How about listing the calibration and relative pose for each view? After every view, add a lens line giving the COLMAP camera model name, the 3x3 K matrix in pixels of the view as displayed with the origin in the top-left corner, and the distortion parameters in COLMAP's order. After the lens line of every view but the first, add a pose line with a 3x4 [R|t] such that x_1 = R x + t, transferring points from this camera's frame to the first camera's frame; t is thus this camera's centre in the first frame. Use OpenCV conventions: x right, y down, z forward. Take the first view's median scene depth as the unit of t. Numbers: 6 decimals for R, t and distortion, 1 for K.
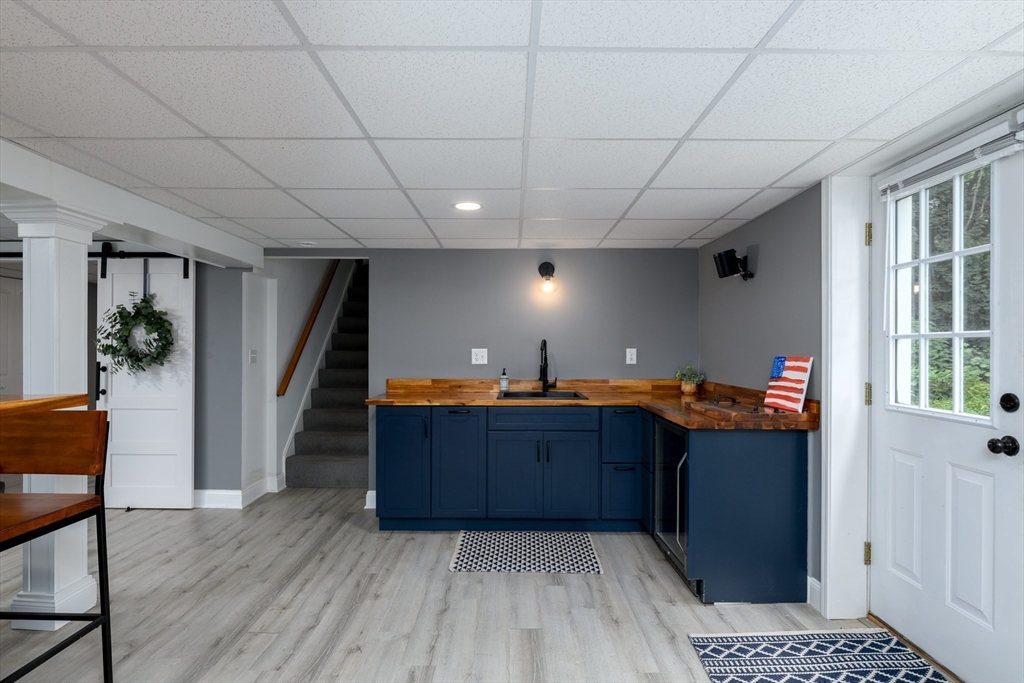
lens RADIAL K [[534.5, 0, 509.2], [0, 534.5, 345.1], [0, 0, 1]] dist [-0.000570, 0.000391]
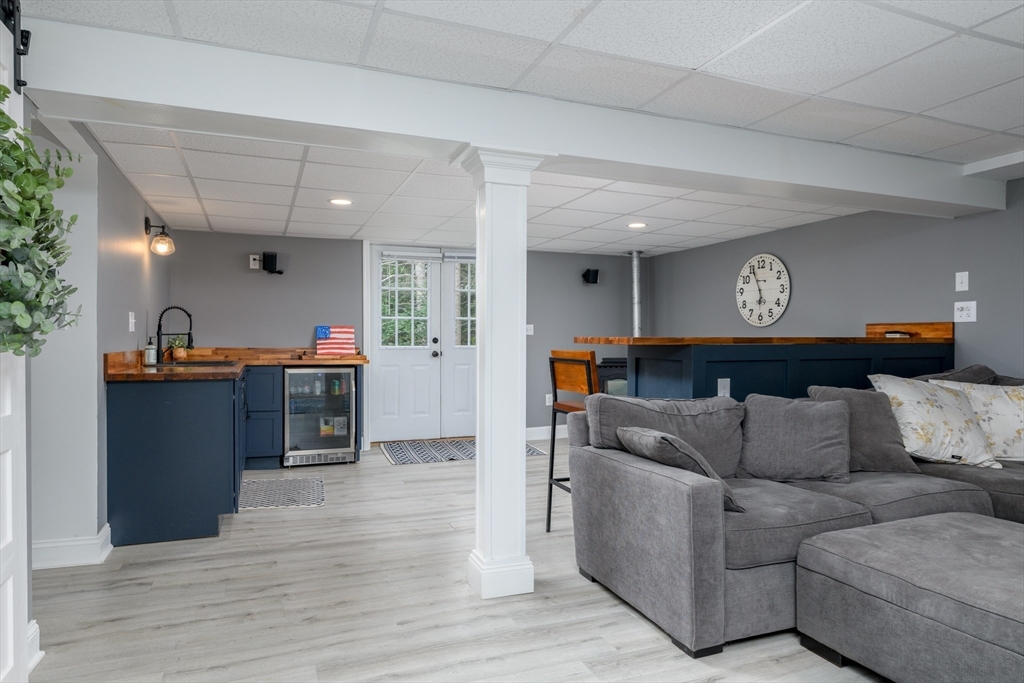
lens RADIAL K [[627.2, 0, 509.7], [0, 627.2, 341.4], [0, 0, 1]] dist [0.005849, 0.001118]
pose [[-0.379059, -0.007866, 0.925339, -1.589991], [-0.012288, 0.999918, 0.003466, 0.055687], [-0.925291, -0.010057, -0.379125, 1.188827]]
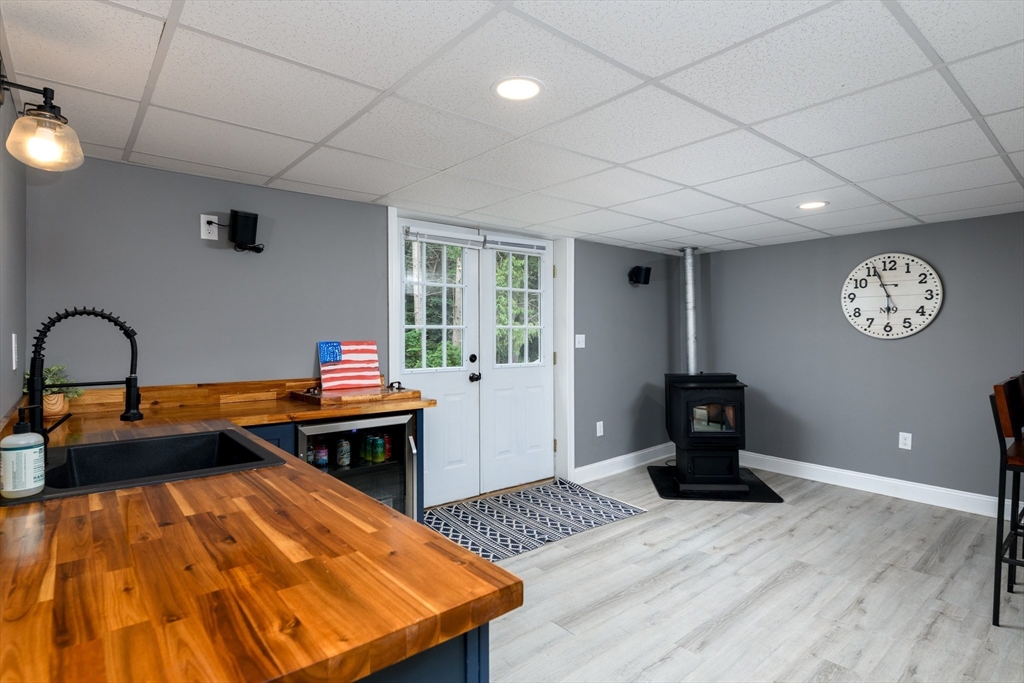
lens RADIAL K [[524.1, 0, 512.2], [0, 524.1, 336.0], [0, 0, 1]] dist [-0.002320, -0.000473]
pose [[-0.651584, -0.002851, 0.758571, -0.504889], [-0.006672, 0.999976, -0.001973, 0.009659], [-0.758547, -0.006347, -0.651588, 1.374219]]
